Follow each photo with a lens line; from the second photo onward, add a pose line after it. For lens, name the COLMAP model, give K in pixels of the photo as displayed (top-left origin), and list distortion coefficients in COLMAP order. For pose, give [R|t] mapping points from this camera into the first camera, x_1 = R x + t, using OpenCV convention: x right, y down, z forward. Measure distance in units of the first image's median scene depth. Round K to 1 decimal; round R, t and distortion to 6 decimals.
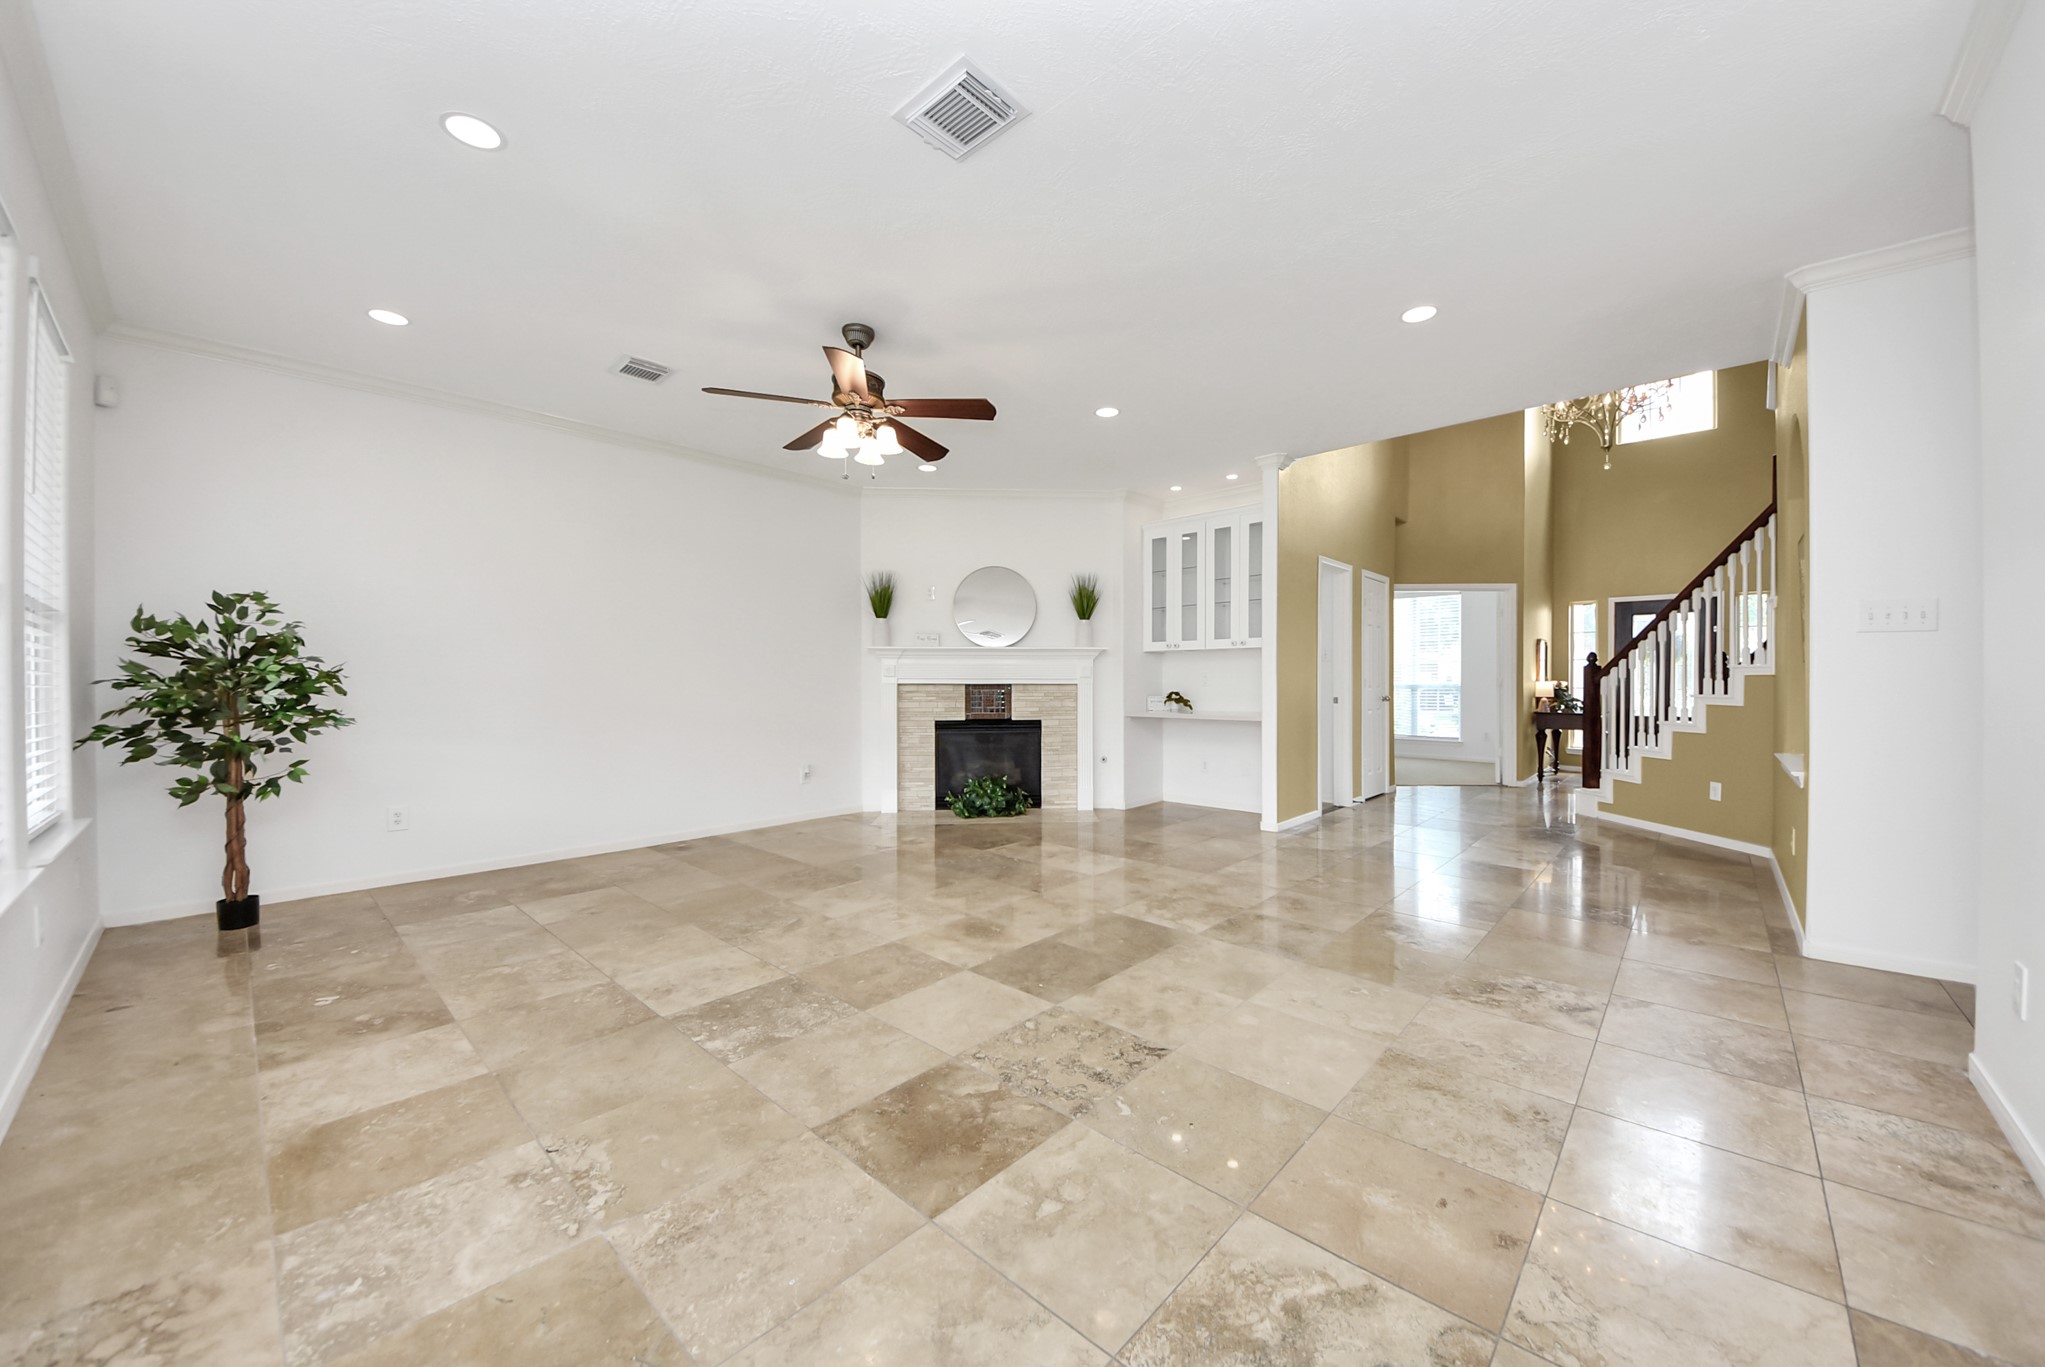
lens RADIAL K [[733.7, 0, 1046.3], [0, 733.7, 683.4], [0, 0, 1]] dist [0.019861, -0.013074]
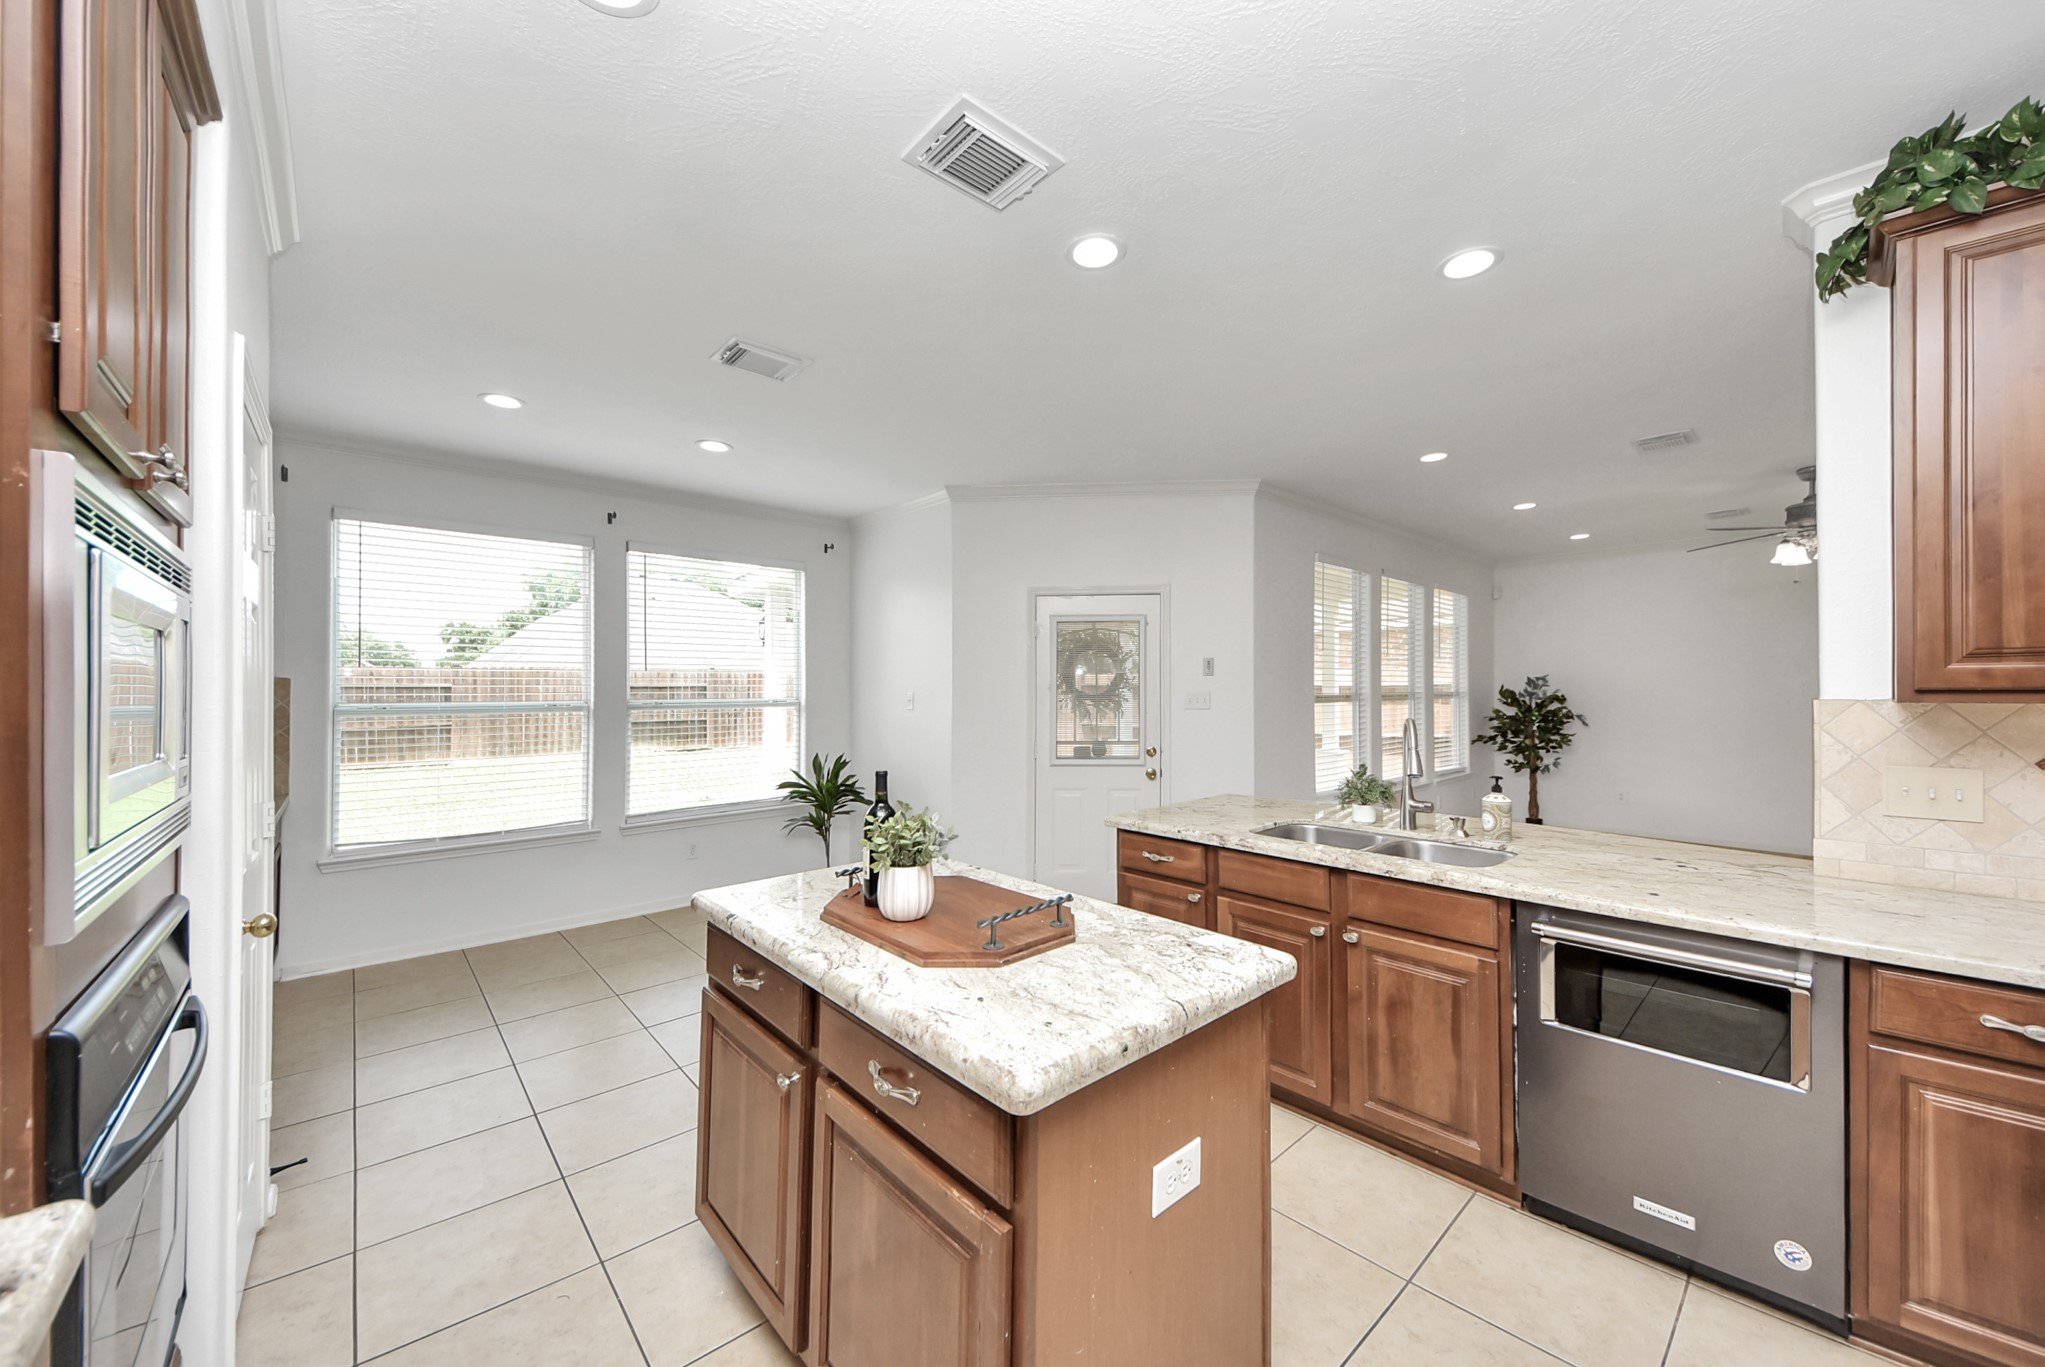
lens RADIAL K [[744.9, 0, 1038.2], [0, 744.9, 690.8], [0, 0, 1]] dist [0.016569, -0.013568]
pose [[-0.089723, -0.002562, -0.995963, 1.209351], [0.004593, 0.999985, -0.002986, -0.082117], [0.995956, -0.004842, -0.089710, -0.250729]]
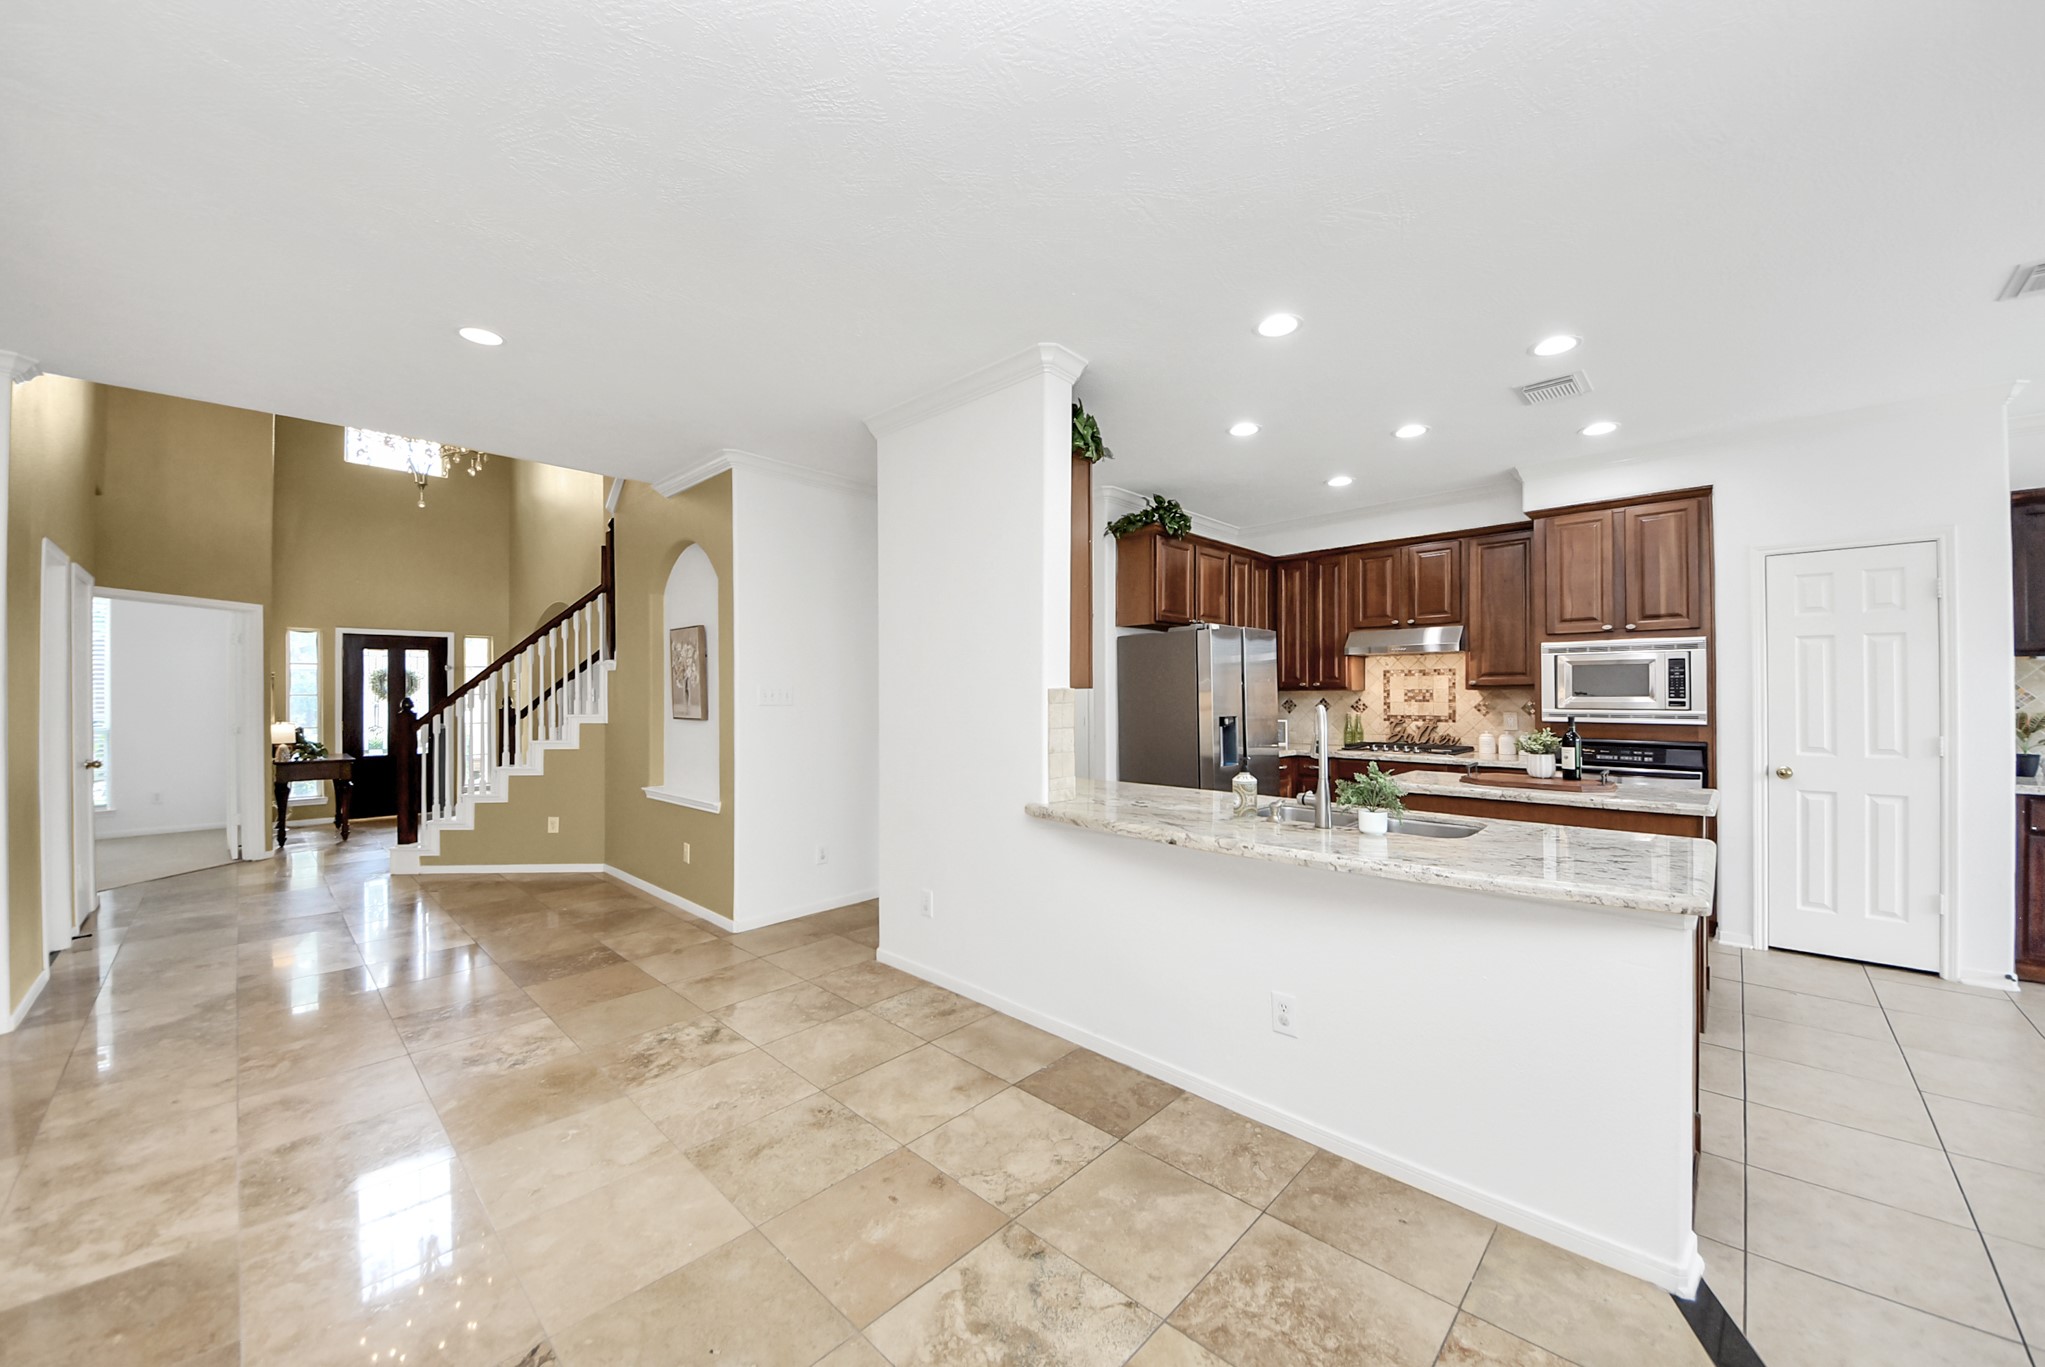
lens RADIAL K [[744.9, 0, 1038.2], [0, 744.9, 690.8], [0, 0, 1]] dist [0.016569, -0.013568]
pose [[0.016517, 0.001982, 0.999862, -0.342232], [0.010041, 0.999947, -0.002148, -0.074054], [-0.999813, 0.010076, 0.016496, 0.332604]]
